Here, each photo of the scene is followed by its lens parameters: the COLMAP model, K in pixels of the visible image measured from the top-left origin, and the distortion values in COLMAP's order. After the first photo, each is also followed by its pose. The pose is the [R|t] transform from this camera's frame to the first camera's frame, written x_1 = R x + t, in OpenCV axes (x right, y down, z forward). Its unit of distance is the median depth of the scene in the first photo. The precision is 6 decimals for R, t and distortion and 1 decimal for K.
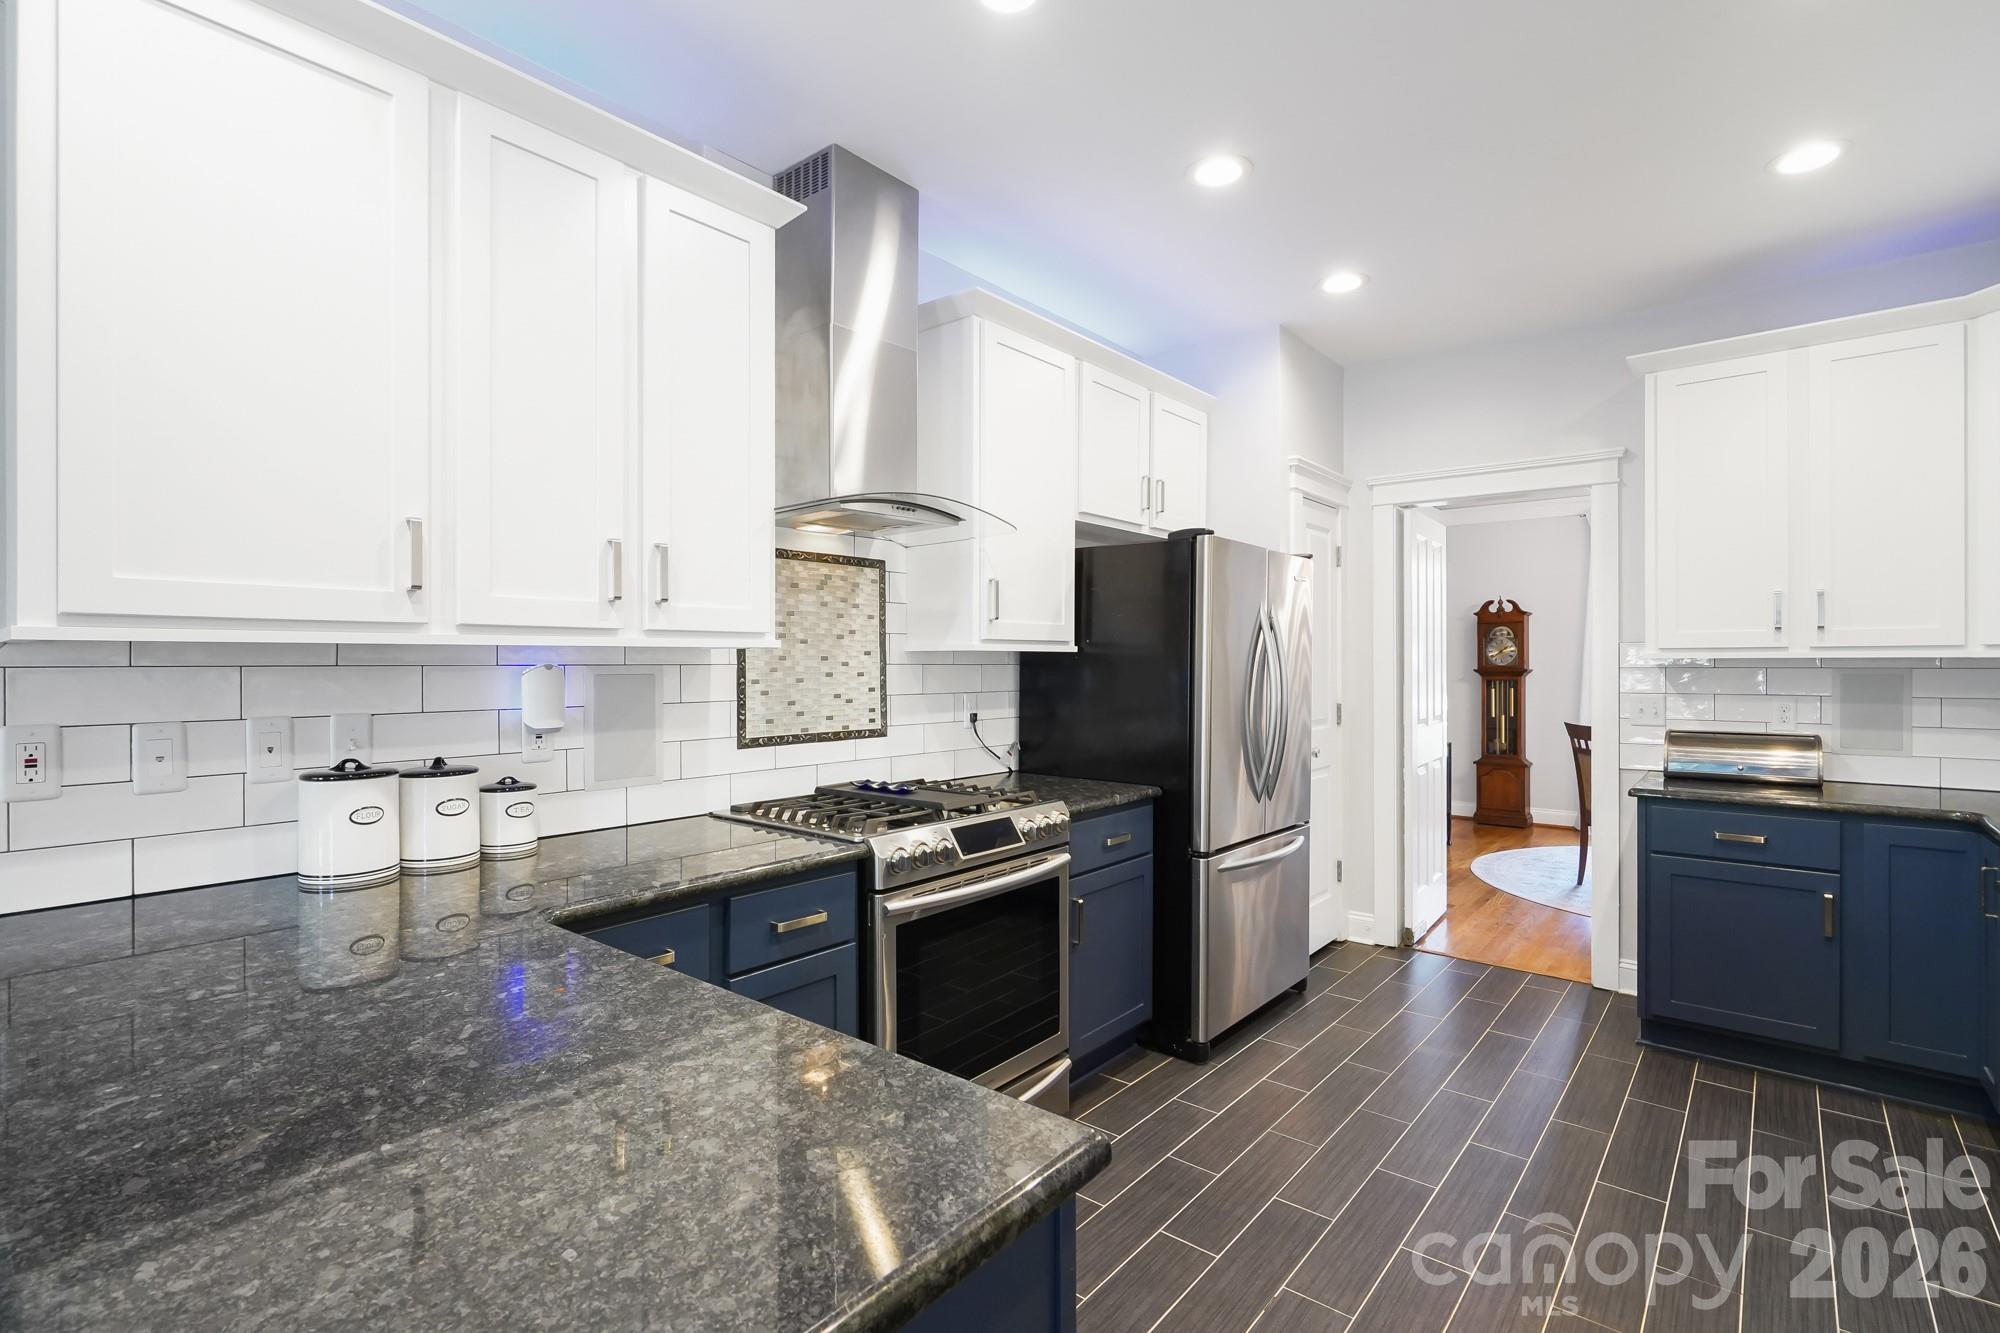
lens RADIAL K [[929.4, 0, 996.4], [0, 929.4, 663.5], [0, 0, 1]] dist [-0.002489, 0.001798]
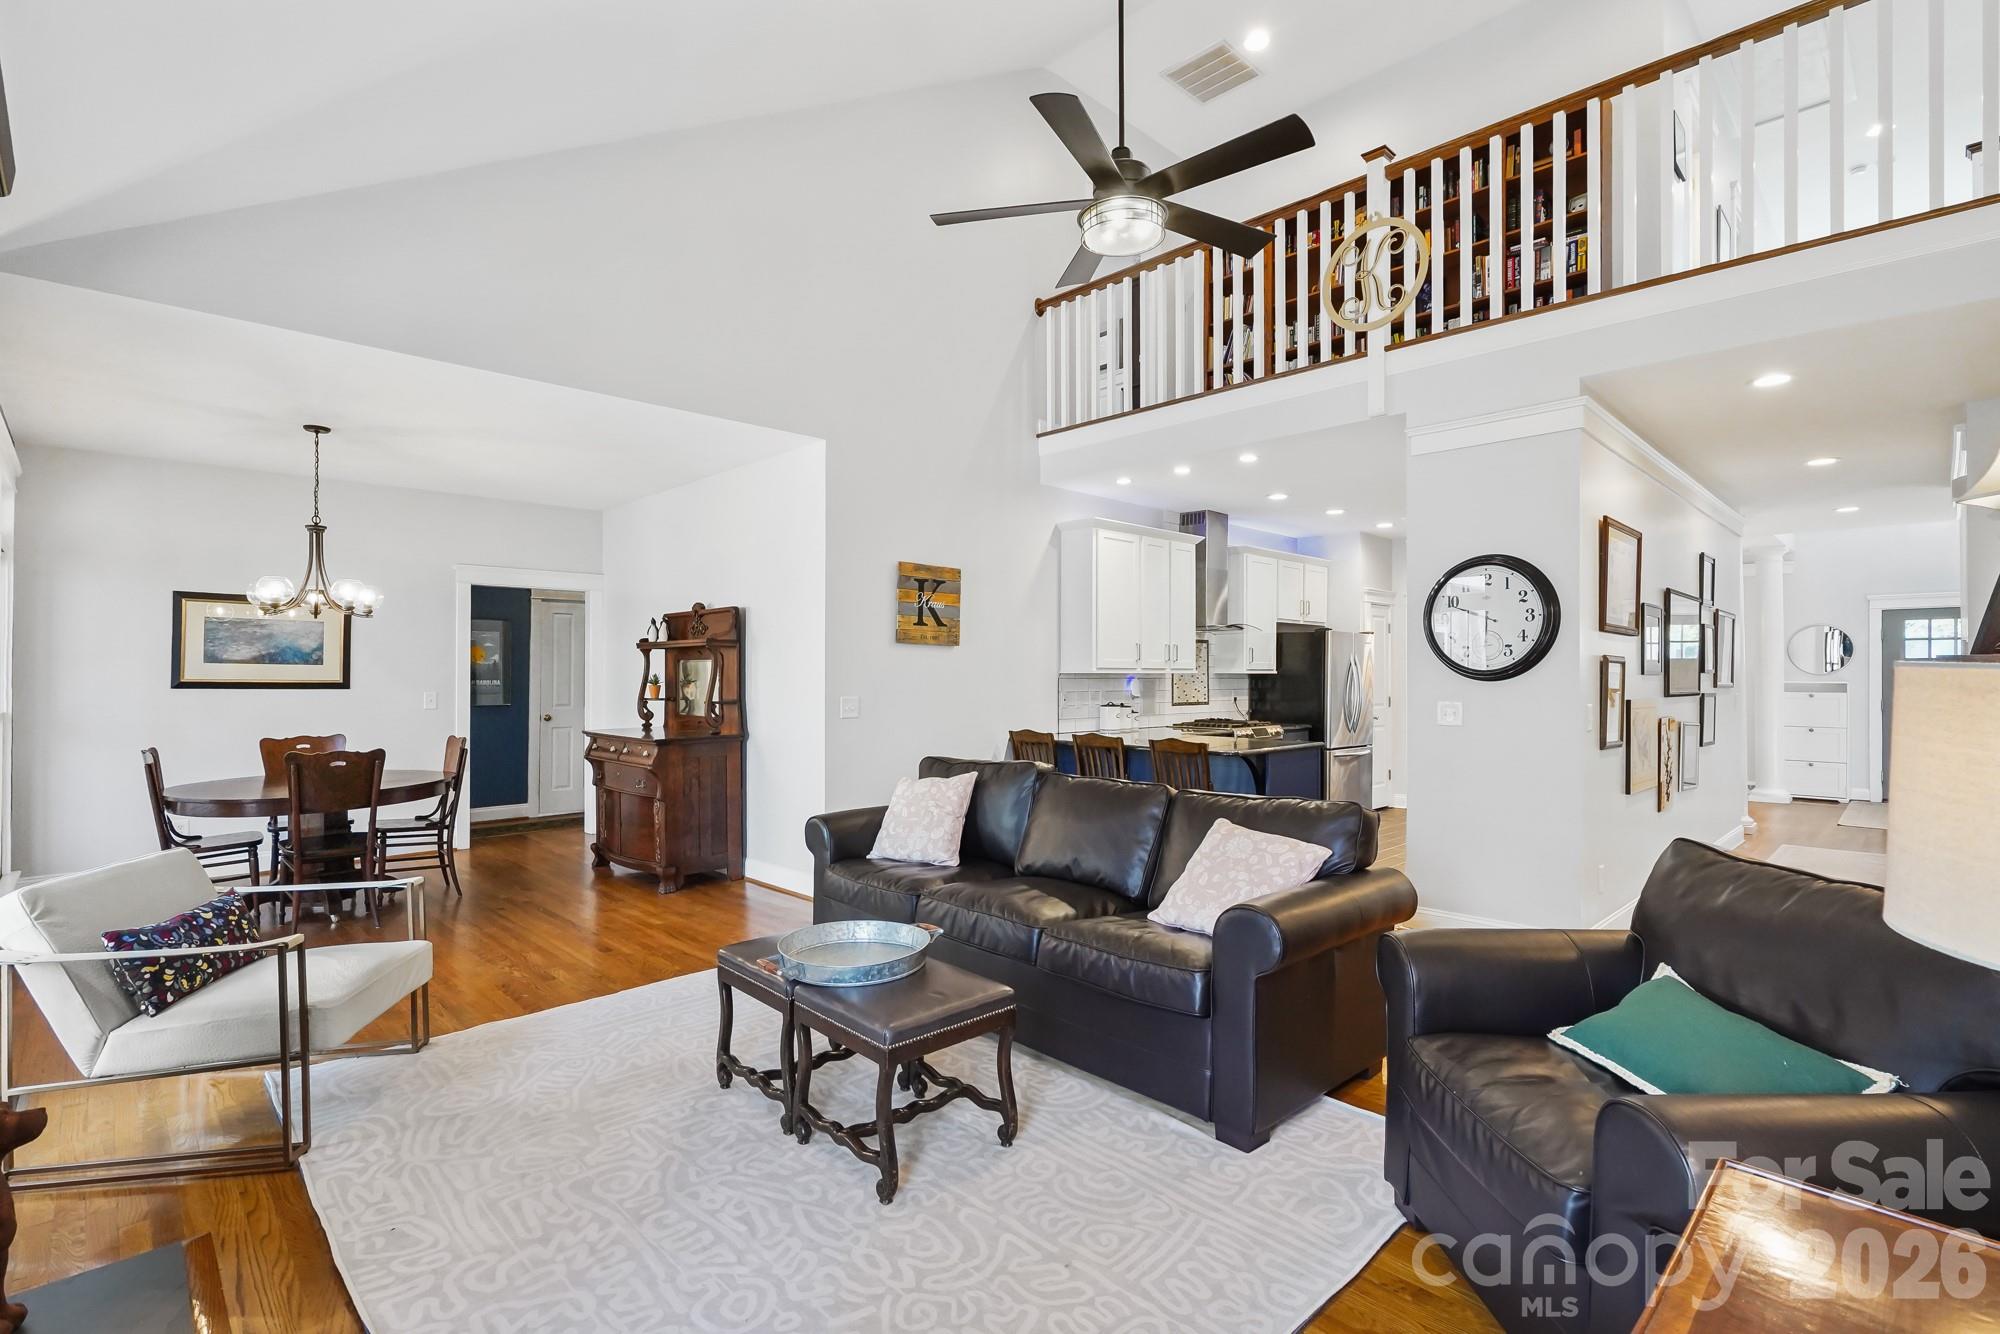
lens RADIAL K [[929.4, 0, 983.8], [0, 929.4, 674.5], [0, 0, 1]] dist [-0.002489, 0.001798]
pose [[0.994304, 0.003026, -0.106536, -0.494788], [-0.002905, 0.999995, 0.001292, -0.011167], [0.106540, -0.000975, 0.994308, -1.823469]]
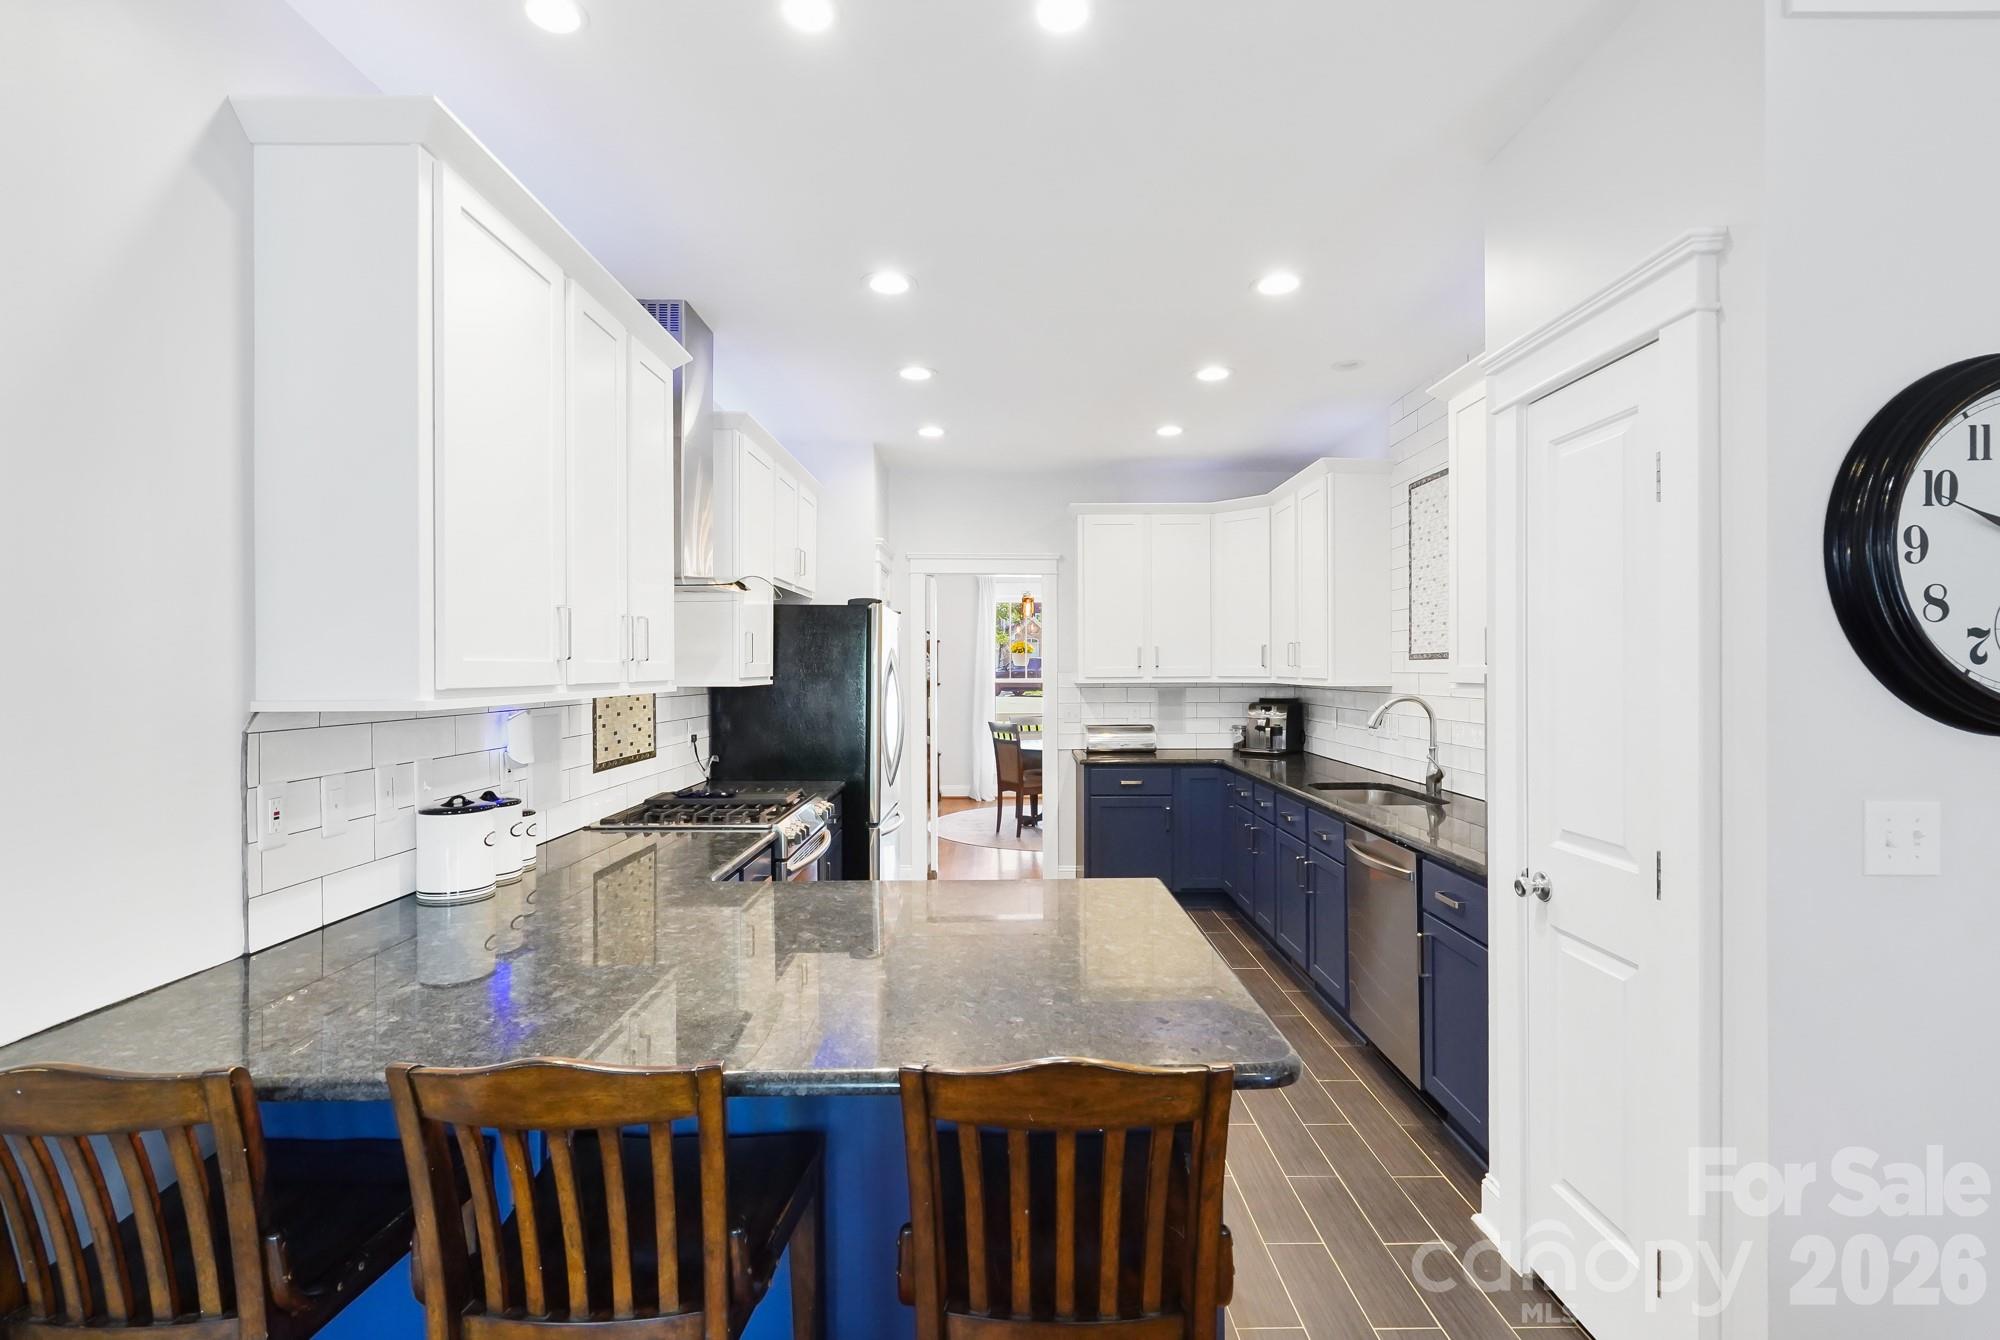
lens RADIAL K [[929.4, 0, 994.8], [0, 929.4, 675.6], [0, 0, 1]] dist [-0.002489, 0.001798]
pose [[0.770601, -0.008153, 0.637265, -0.565143], [0.003743, 0.999959, 0.008267, -0.038007], [-0.637307, -0.003985, 0.770600, -0.236751]]
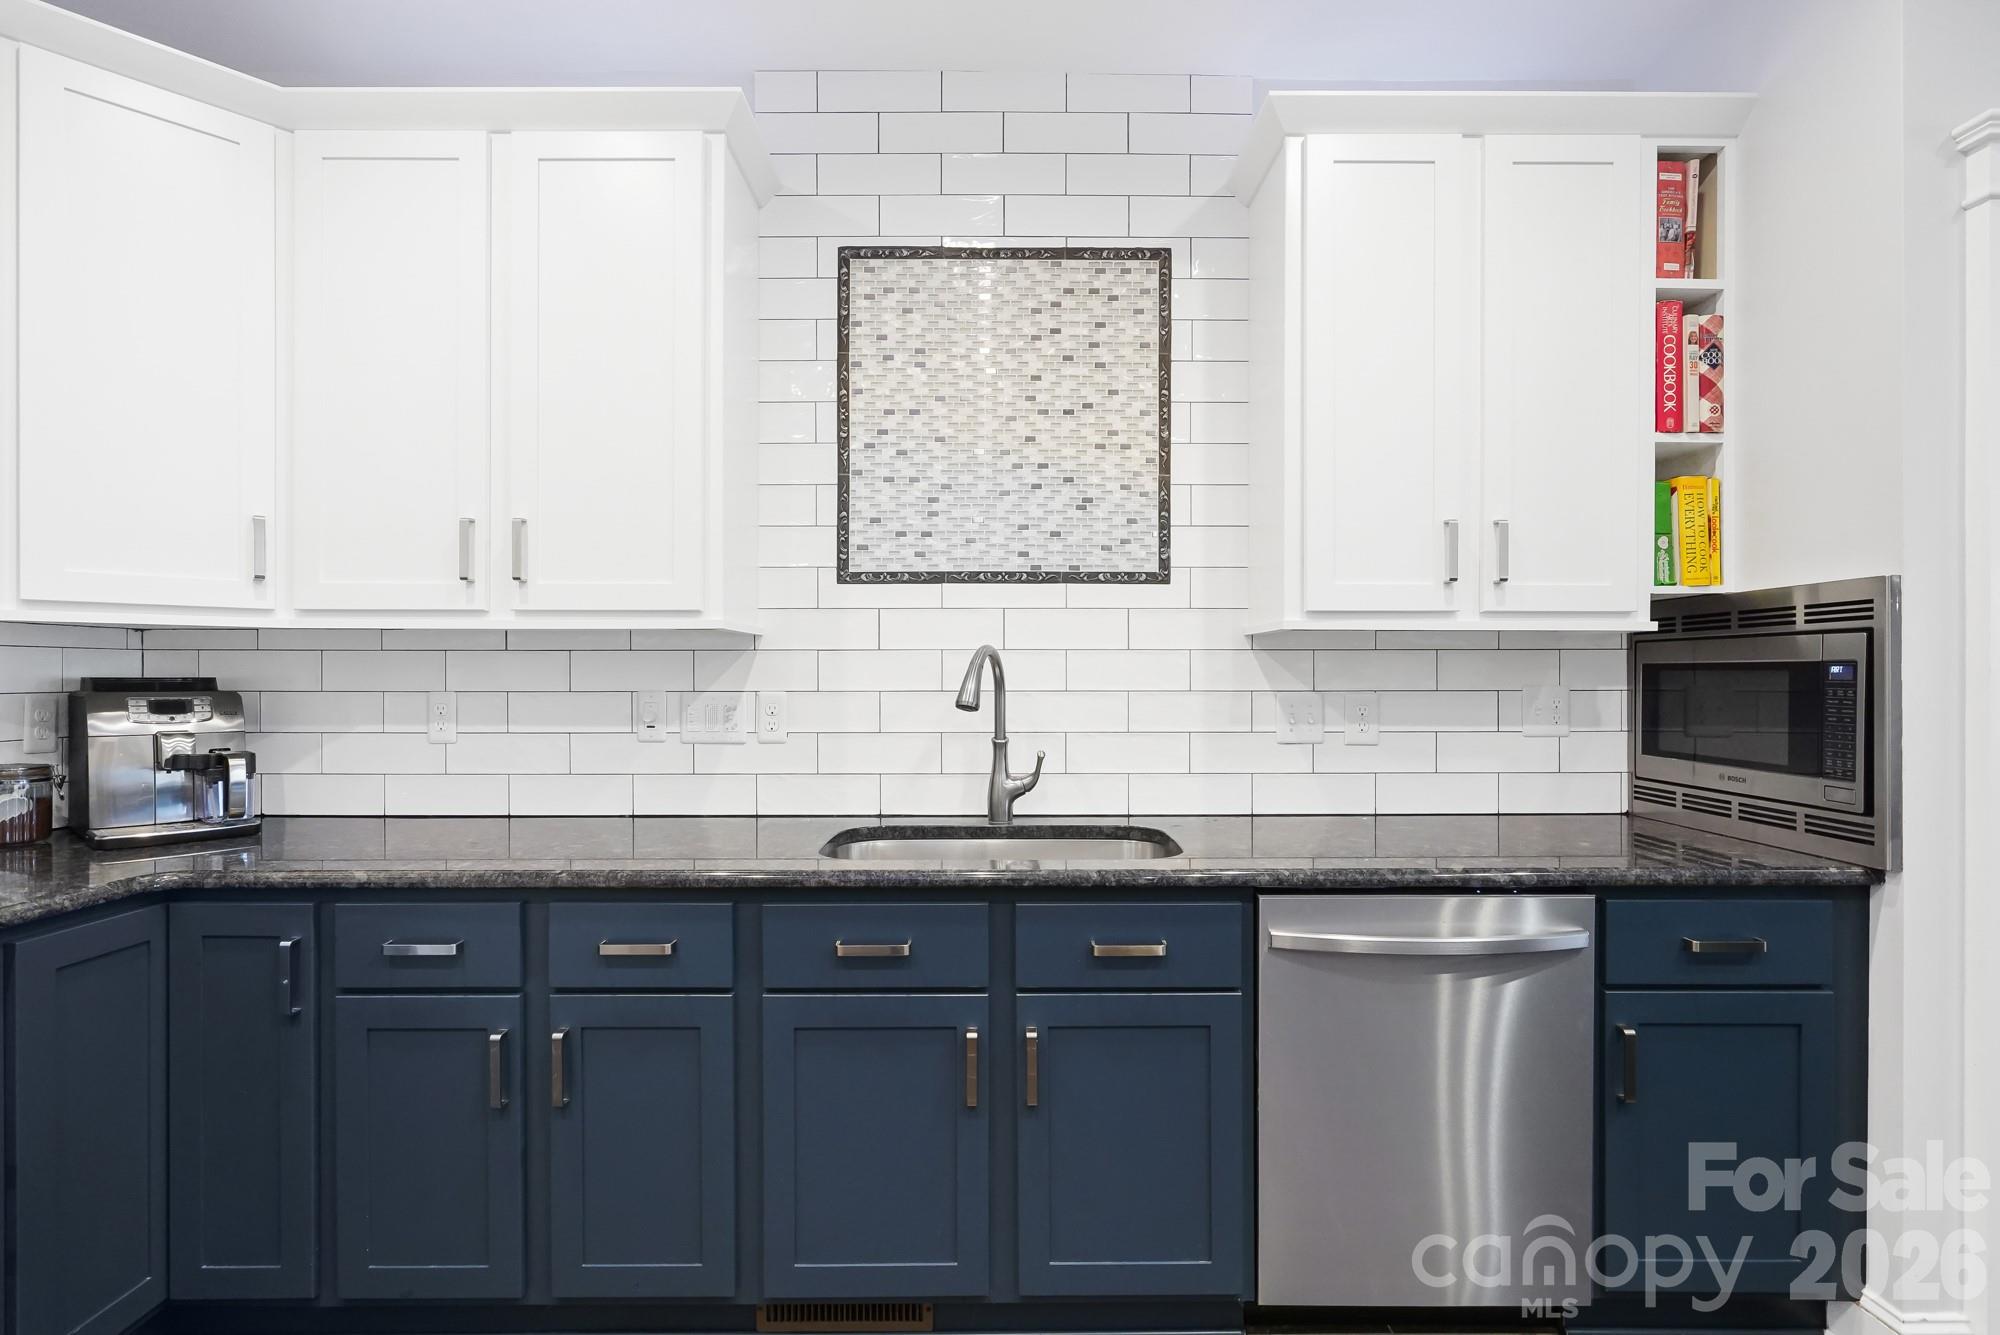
lens RADIAL K [[929.4, 0, 1004.9], [0, 929.4, 675.9], [0, 0, 1]] dist [-0.002489, 0.001798]
pose [[-0.648546, -0.001236, 0.761174, 0.193945], [0.001937, 0.999993, 0.003274, 0.025013], [-0.761173, 0.003598, -0.648539, 0.852188]]
